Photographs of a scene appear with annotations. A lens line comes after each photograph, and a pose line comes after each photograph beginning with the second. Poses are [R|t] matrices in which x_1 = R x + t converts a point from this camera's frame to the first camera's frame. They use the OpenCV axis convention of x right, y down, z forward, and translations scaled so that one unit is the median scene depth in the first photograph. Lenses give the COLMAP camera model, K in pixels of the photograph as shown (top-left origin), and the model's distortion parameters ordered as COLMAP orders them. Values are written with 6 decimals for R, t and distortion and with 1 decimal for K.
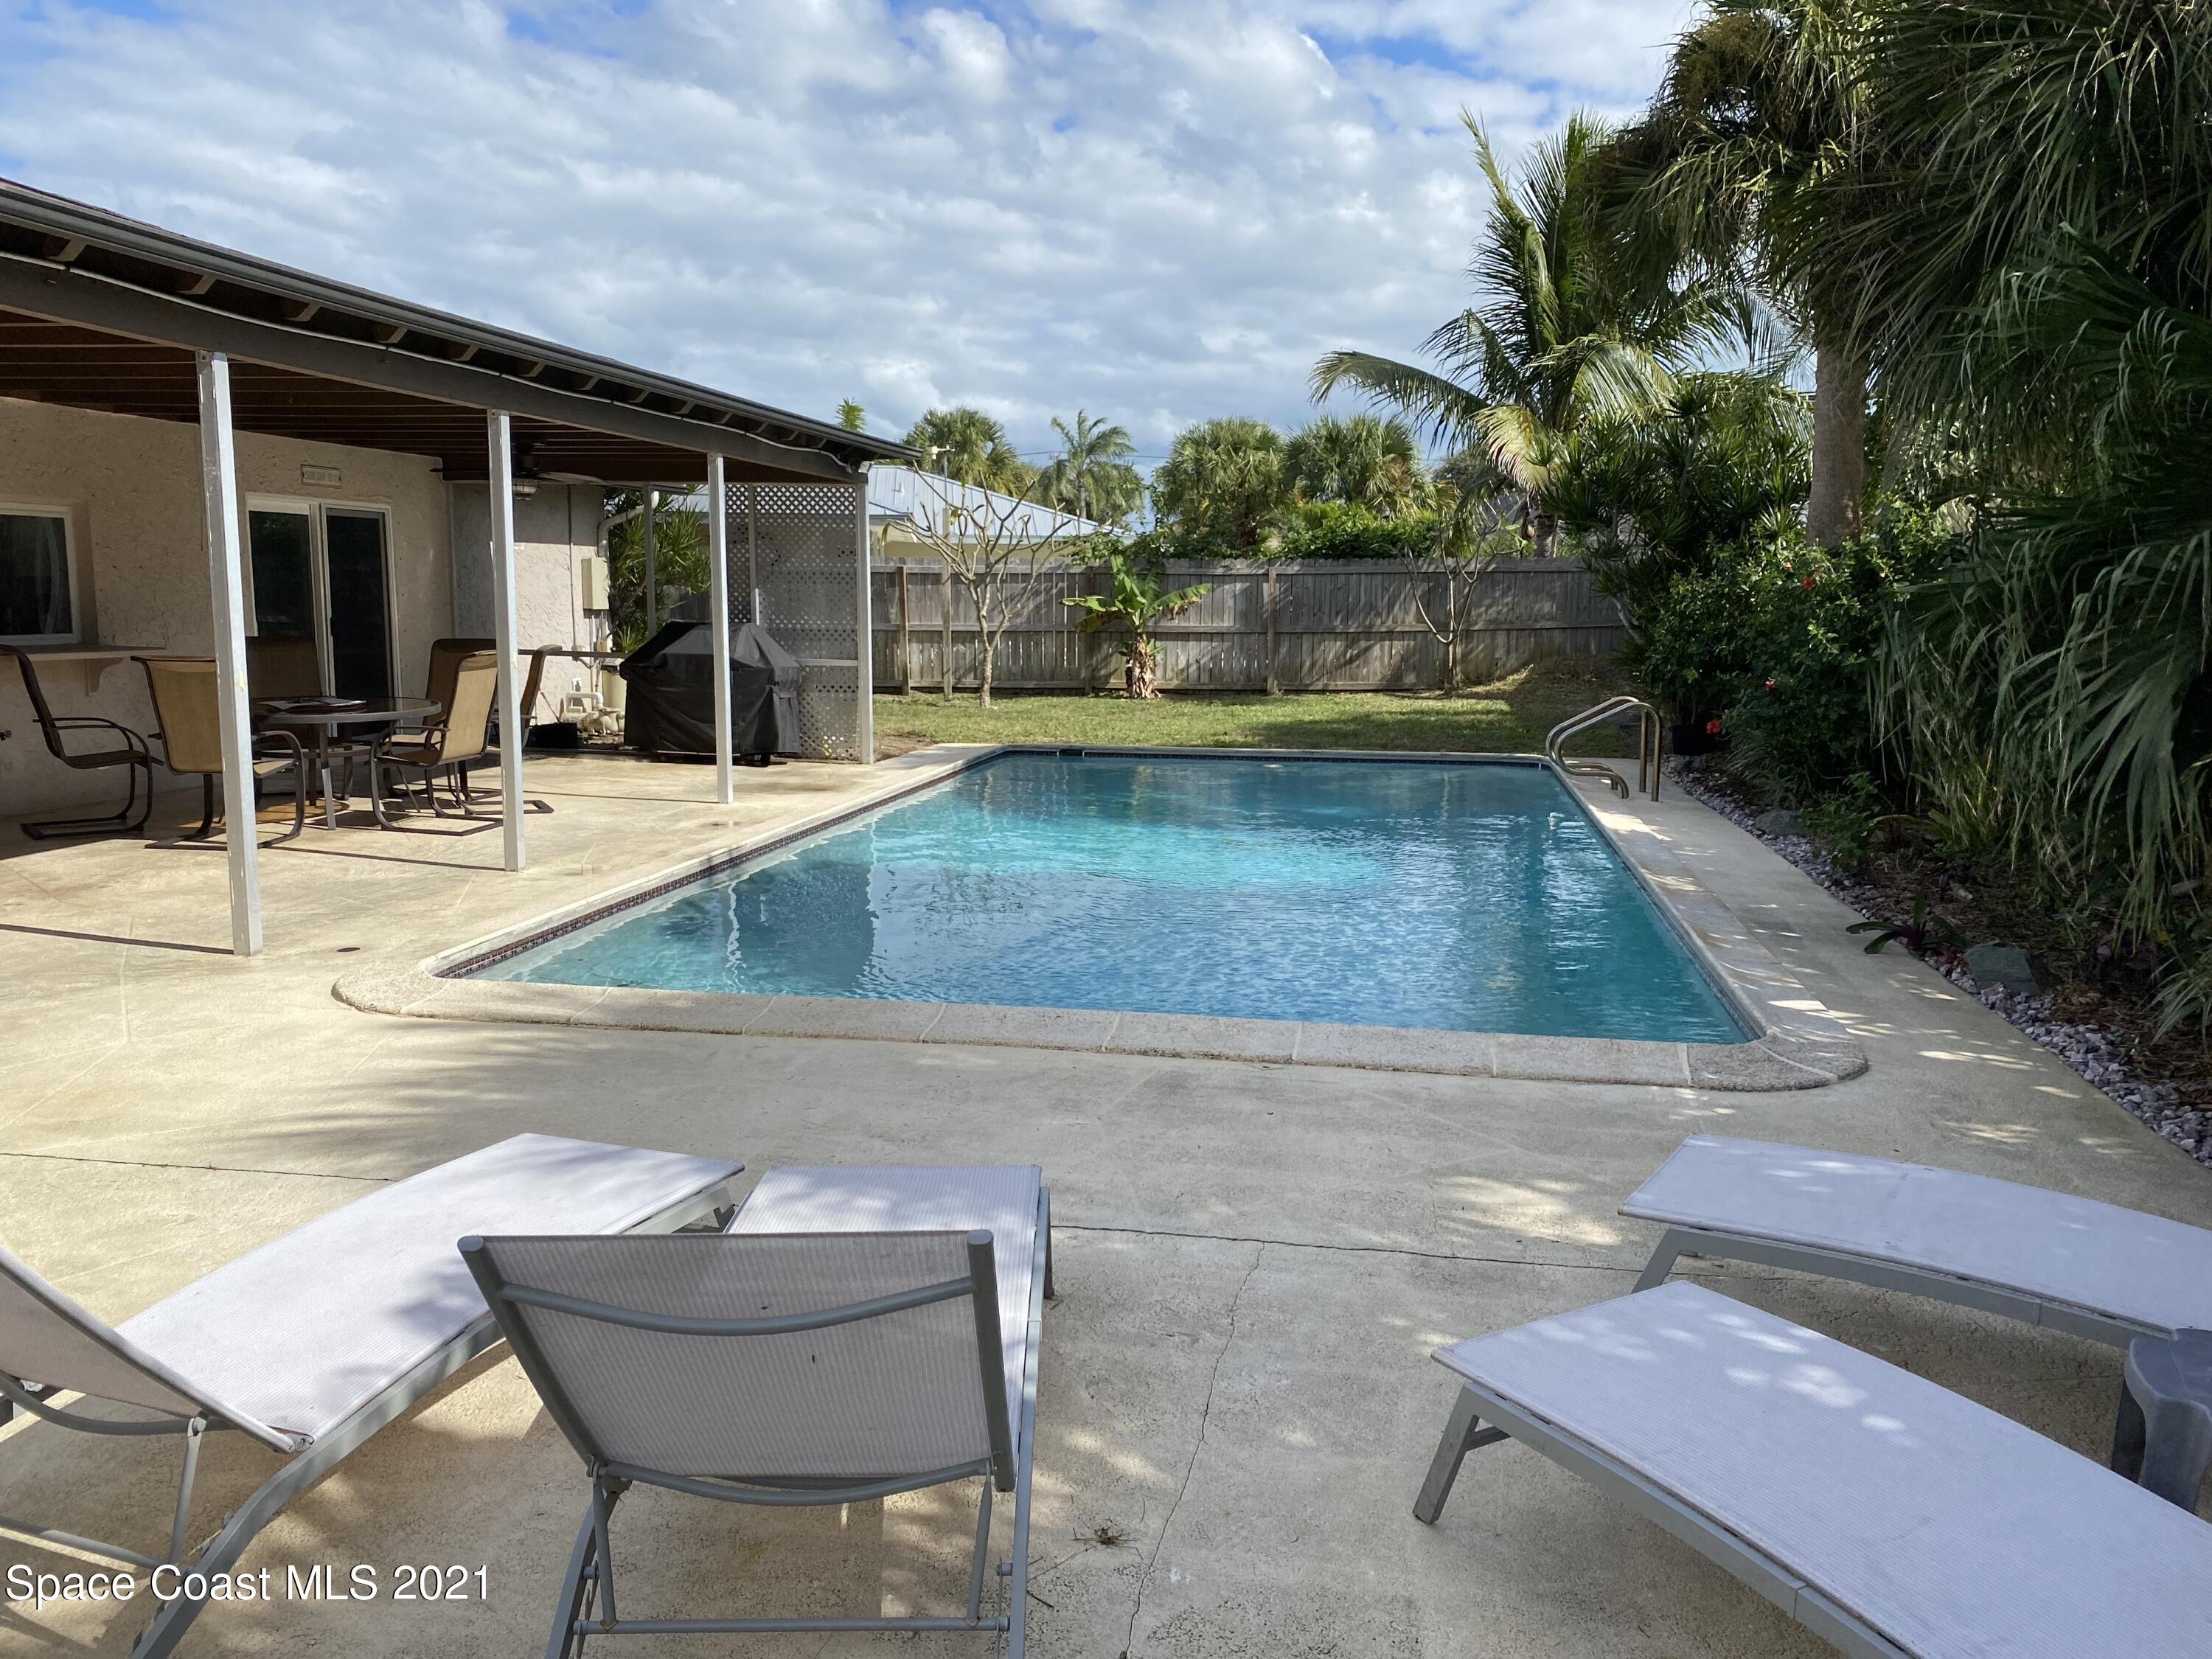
lens RADIAL K [[1680.1, 0, 1115.1], [0, 1680.1, 832.5], [0, 0, 1]] dist [0.067611, -0.010367]
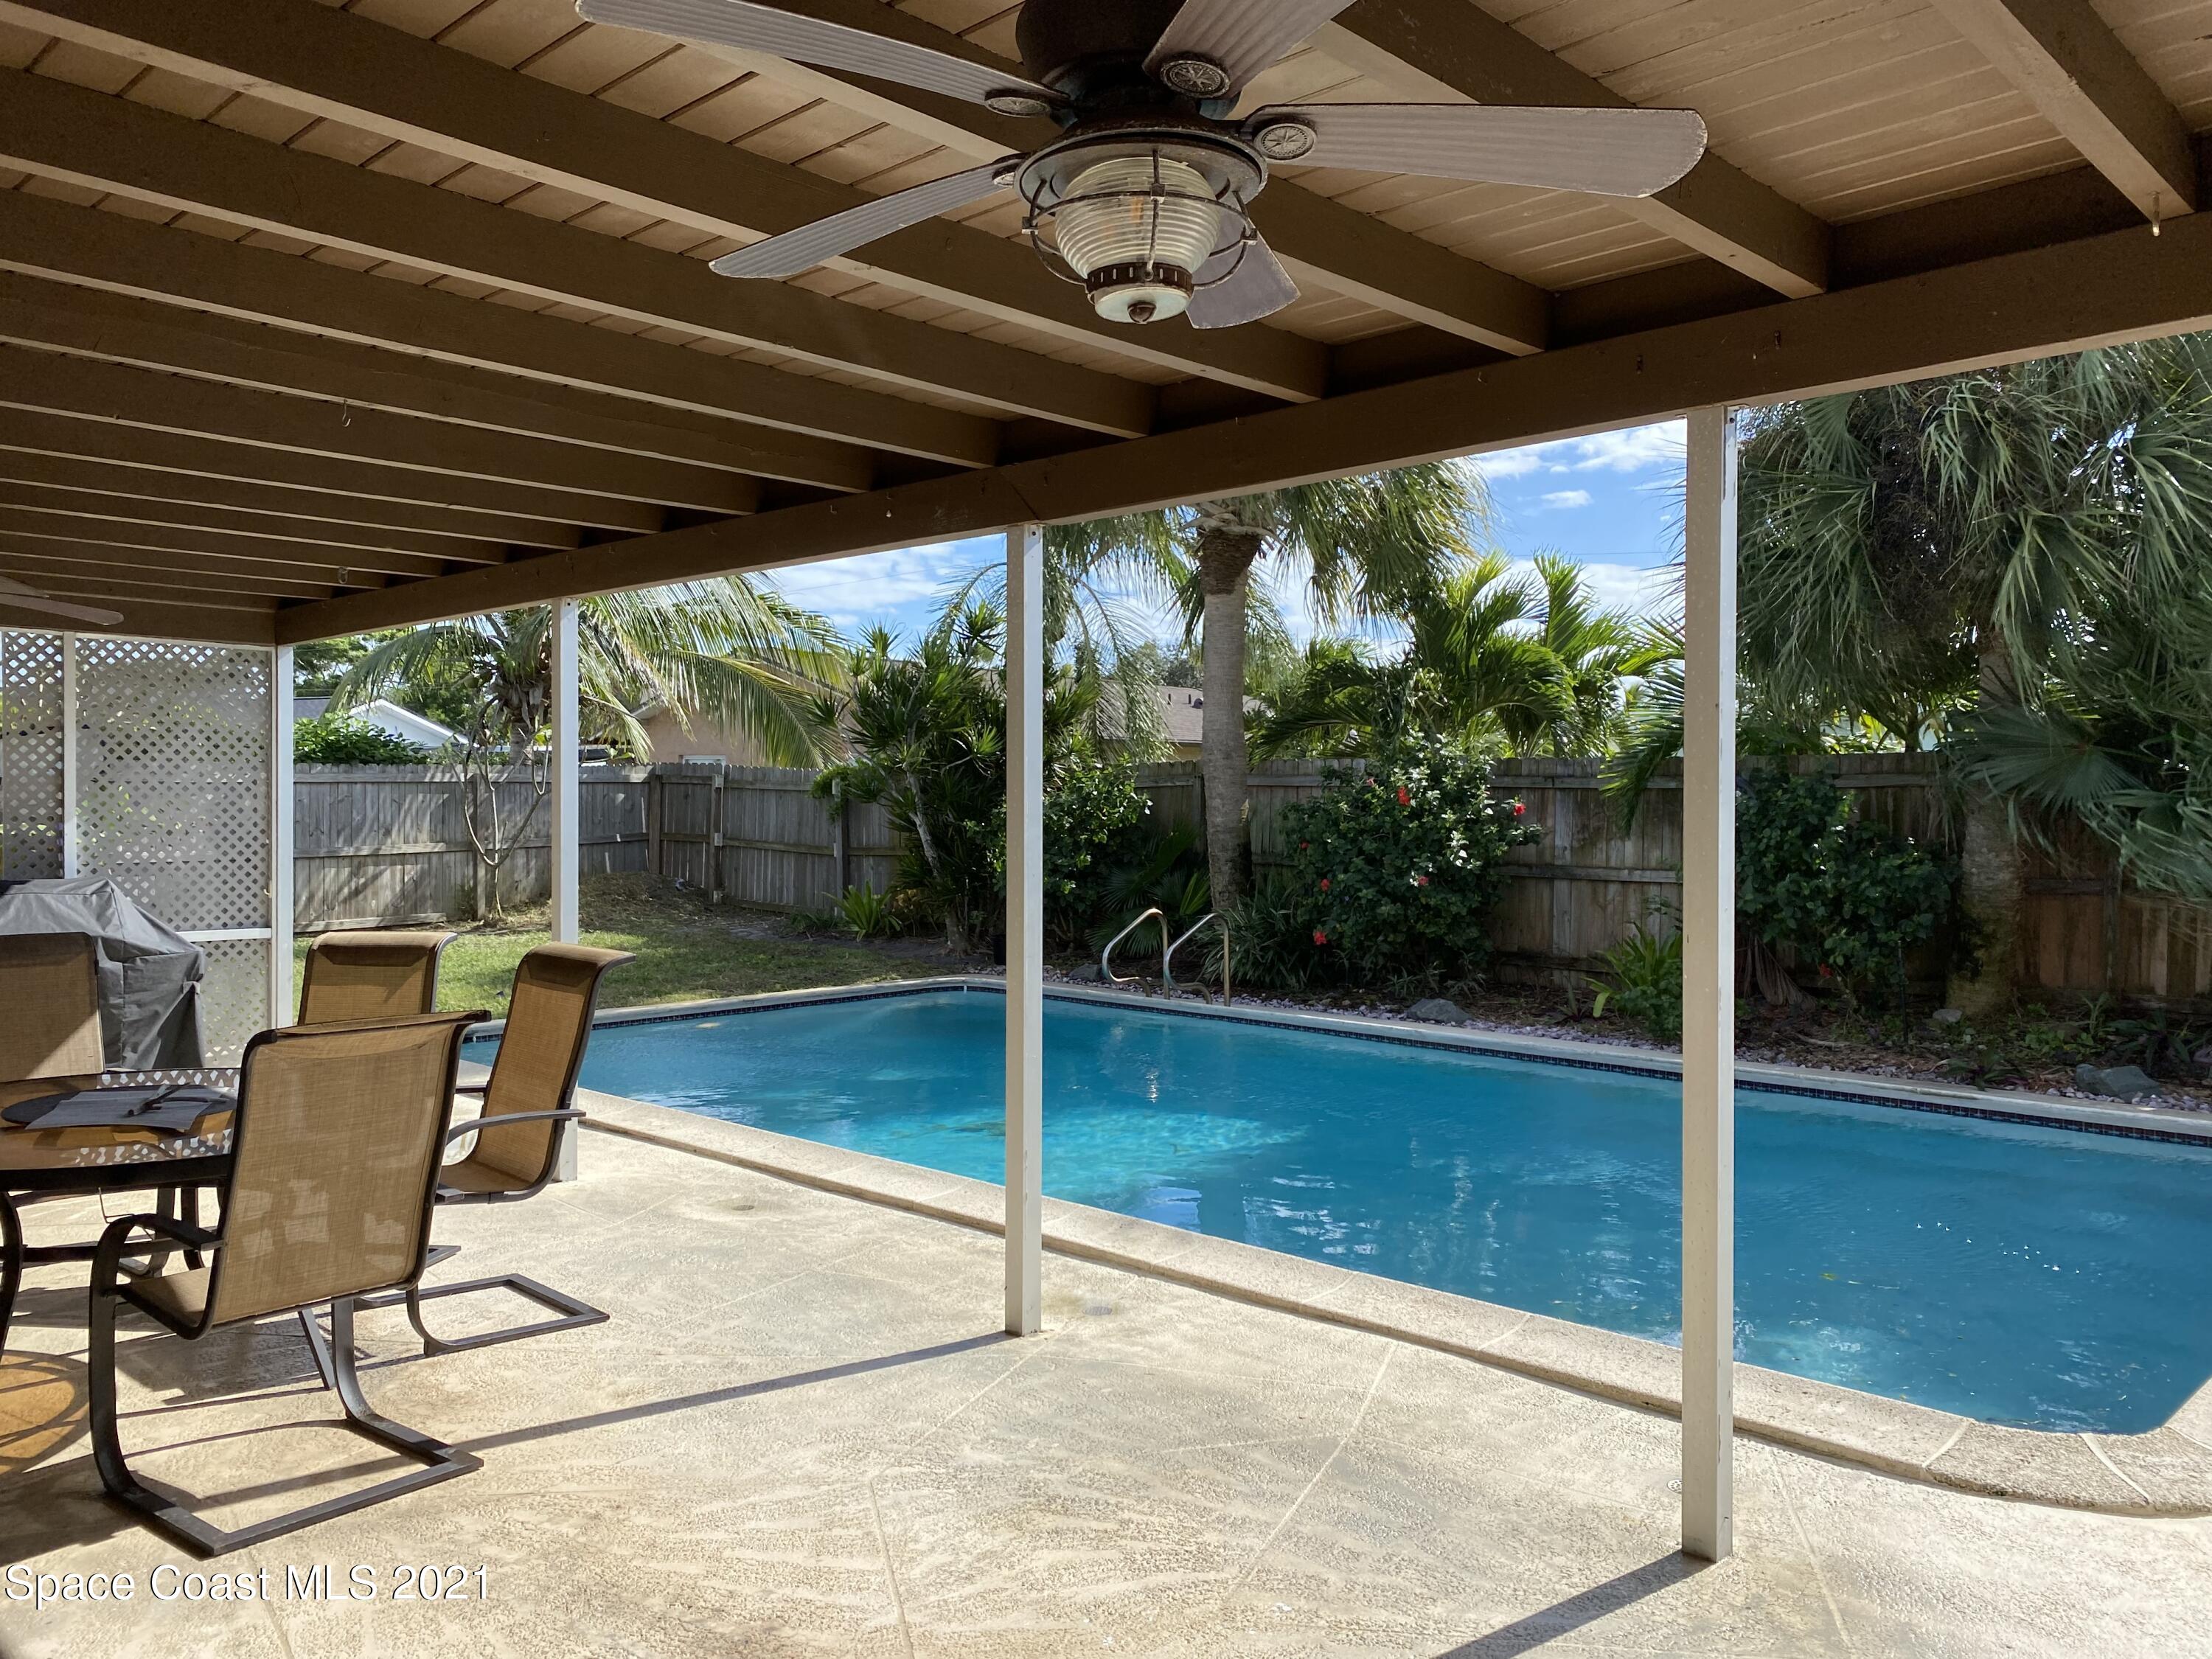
lens RADIAL K [[1680.1, 0, 1102.6], [0, 1680.1, 817.8], [0, 0, 1]] dist [0.067611, -0.010367]
pose [[0.577806, -0.016294, 0.816012, -0.308745], [0.121569, 0.990366, -0.066306, -0.041367], [-0.807070, 0.137514, 0.574220, 0.257750]]
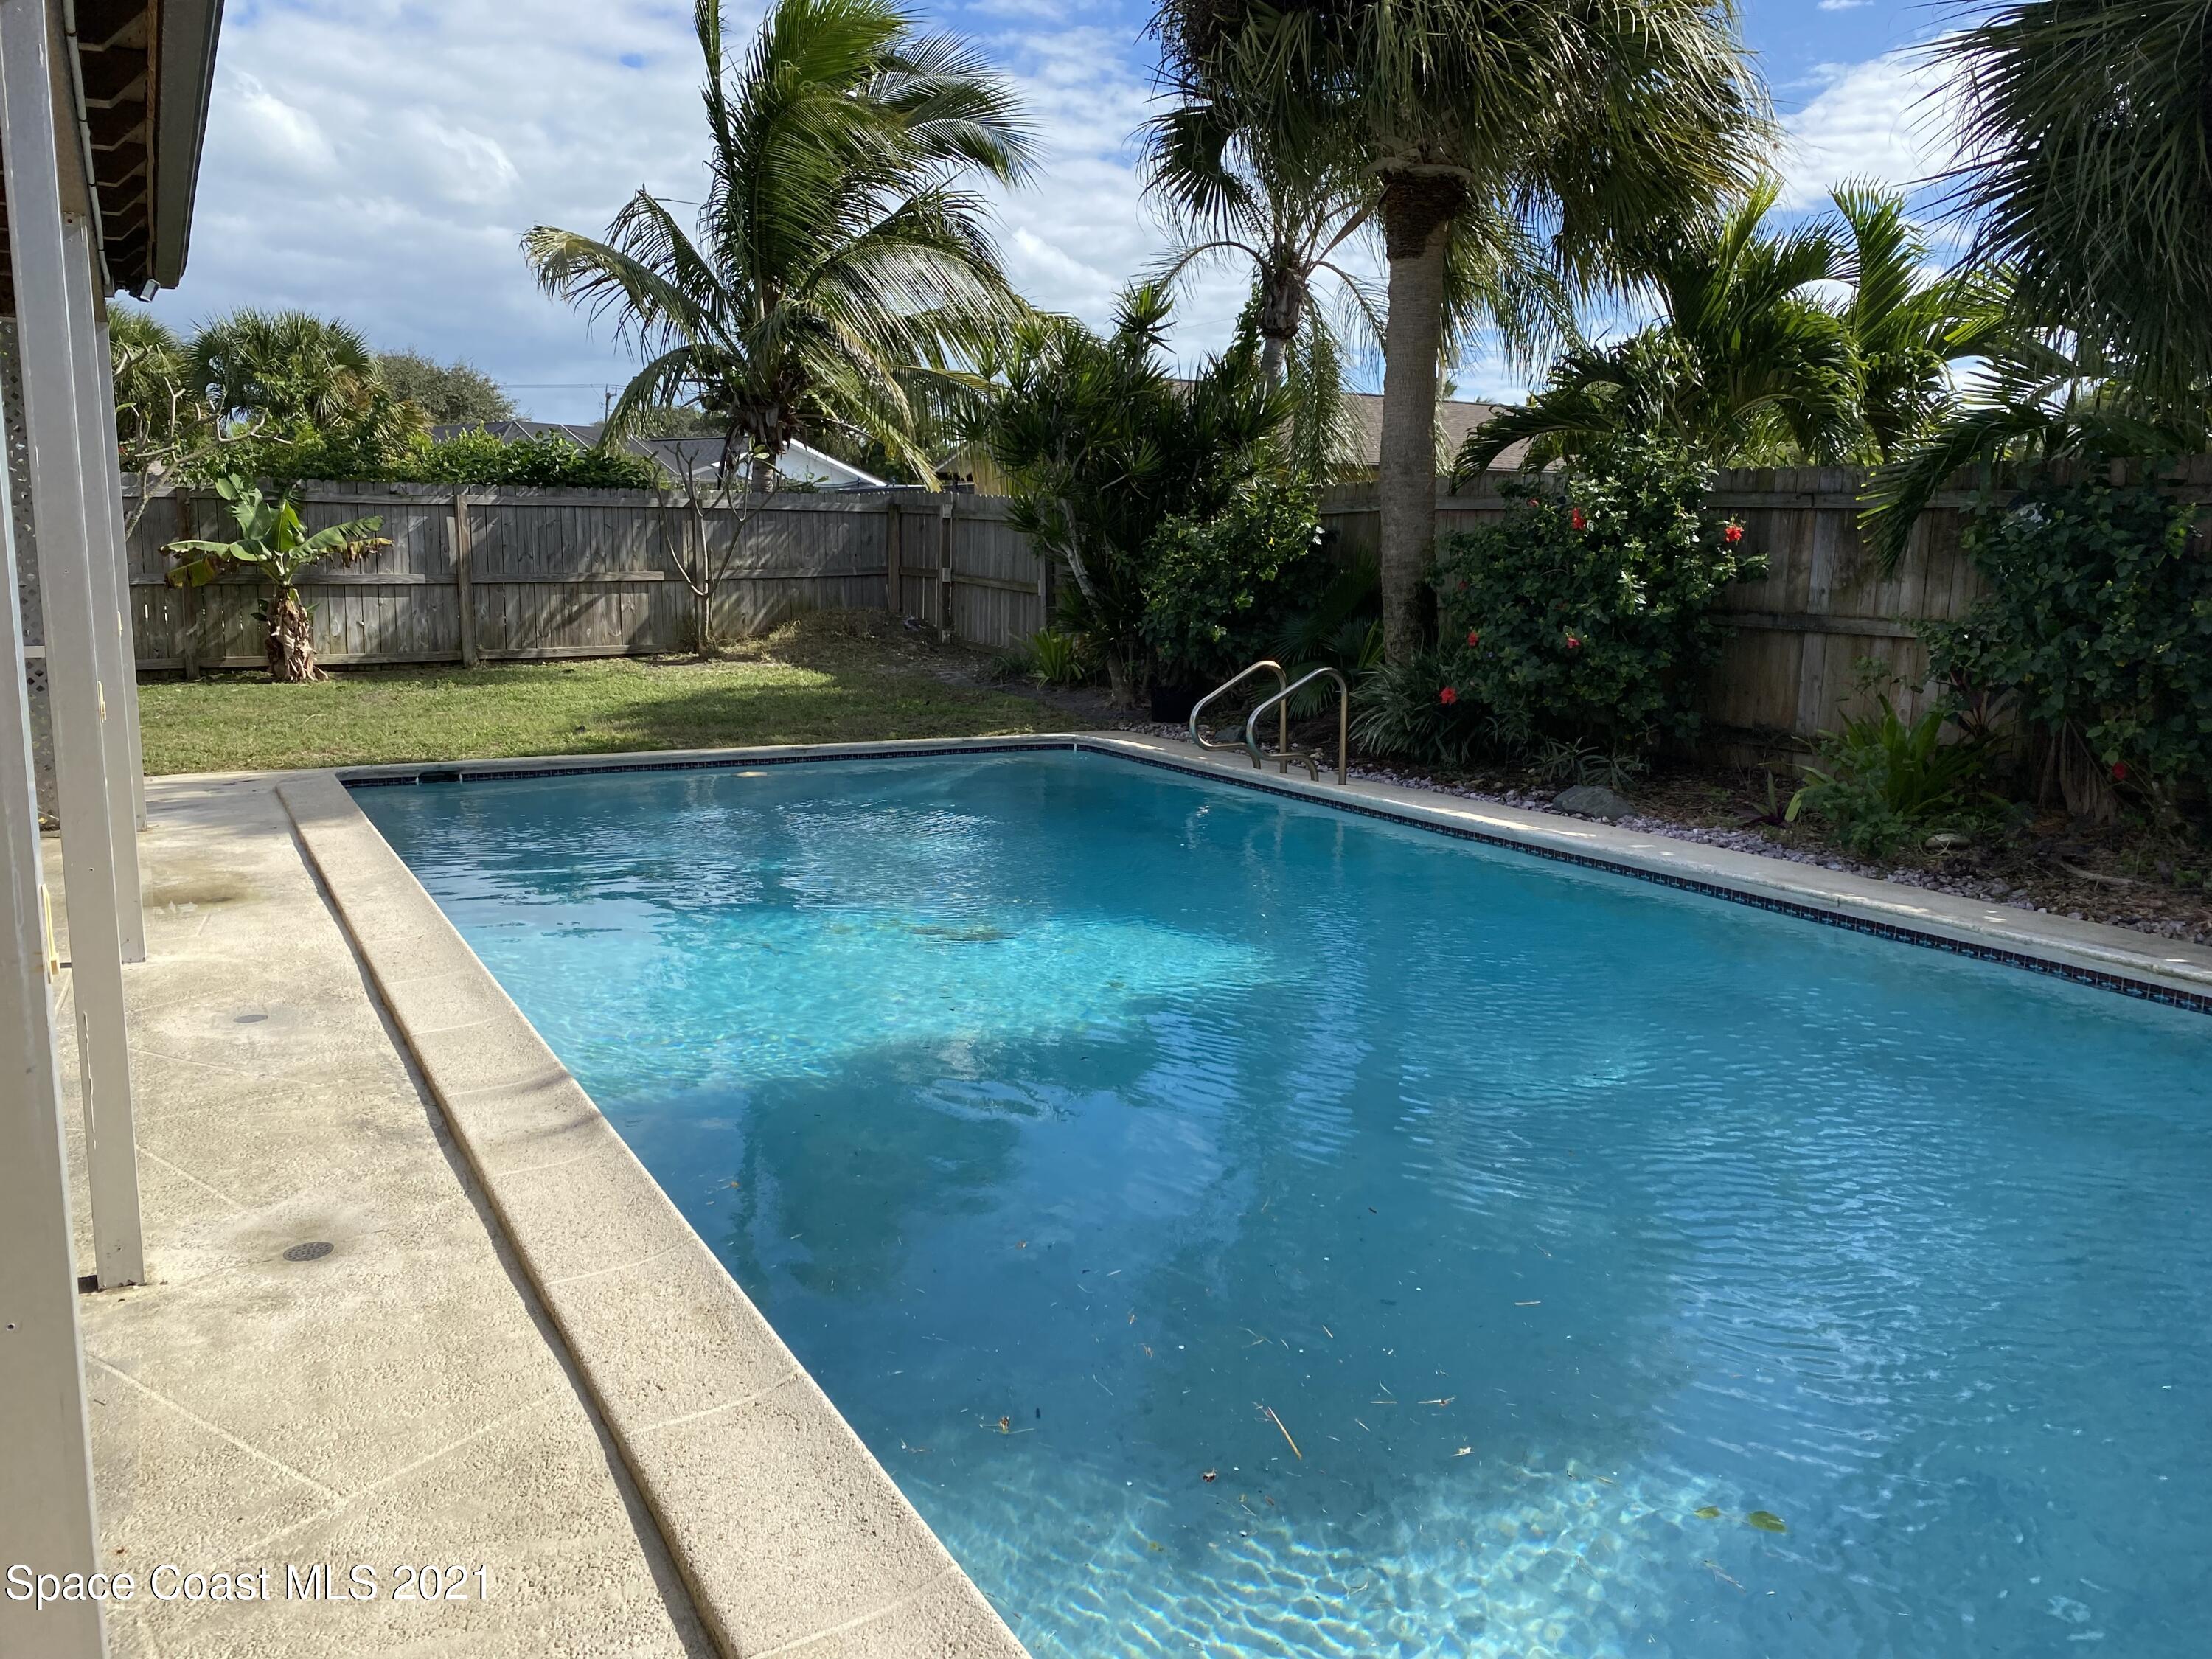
lens RADIAL K [[1680.1, 0, 1106.1], [0, 1680.1, 813.2], [0, 0, 1]] dist [0.067611, -0.010367]
pose [[0.785171, -0.095848, 0.611817, -0.152717], [0.084371, 0.995295, 0.047647, -0.029812], [-0.613505, 0.014208, 0.789563, 0.235428]]
